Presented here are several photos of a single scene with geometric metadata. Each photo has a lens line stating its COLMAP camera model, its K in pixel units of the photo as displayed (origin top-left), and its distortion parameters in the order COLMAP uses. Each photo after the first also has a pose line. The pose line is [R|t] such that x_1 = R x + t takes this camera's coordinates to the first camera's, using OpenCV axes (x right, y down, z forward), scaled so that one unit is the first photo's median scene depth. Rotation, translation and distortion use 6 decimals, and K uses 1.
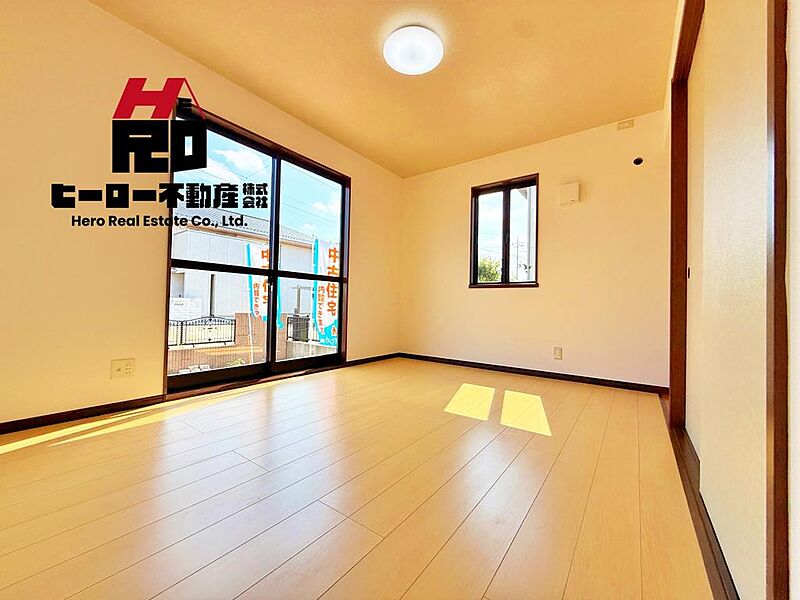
lens RADIAL K [[320.3, 0, 397.8], [0, 320.3, 299.6], [0, 0, 1]] dist [-0.001138, 0.000111]
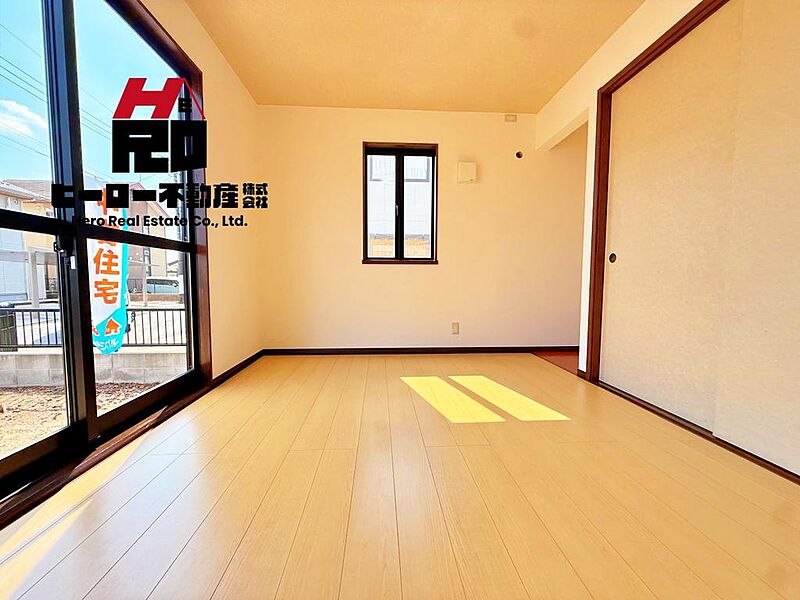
lens RADIAL K [[322.9, 0, 397.9], [0, 322.9, 297.1], [0, 0, 1]] dist [0.016255, 0.000234]
pose [[0.769913, -0.053664, 0.635888, -0.281690], [0.000992, 0.996557, 0.082901, -0.020280], [-0.638148, -0.063196, 0.767316, 0.294150]]
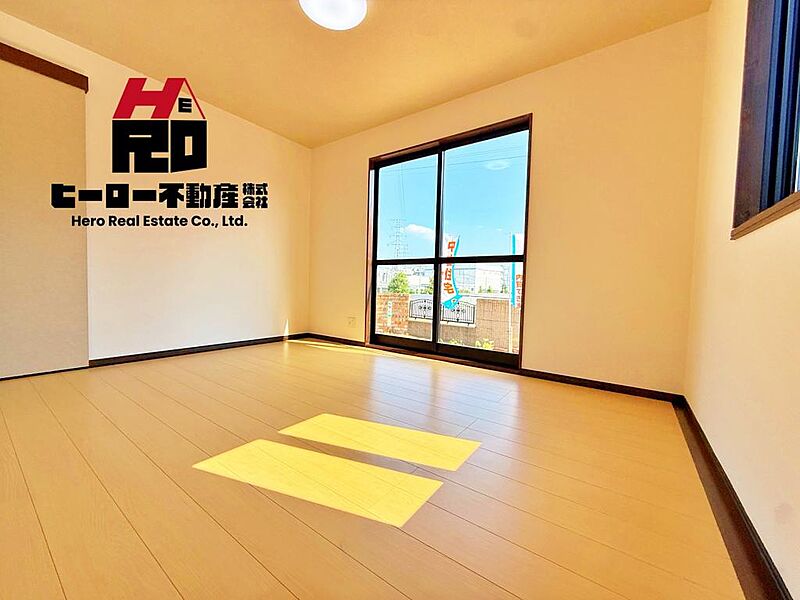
lens RADIAL K [[320.3, 0, 397.8], [0, 320.3, 299.6], [0, 0, 1]] dist [-0.001138, 0.000111]
pose [[0.013555, 0.025238, -0.999590, 0.591419], [-0.009982, 0.999635, 0.025104, 0.018989], [0.999858, 0.009637, 0.013802, 0.719388]]
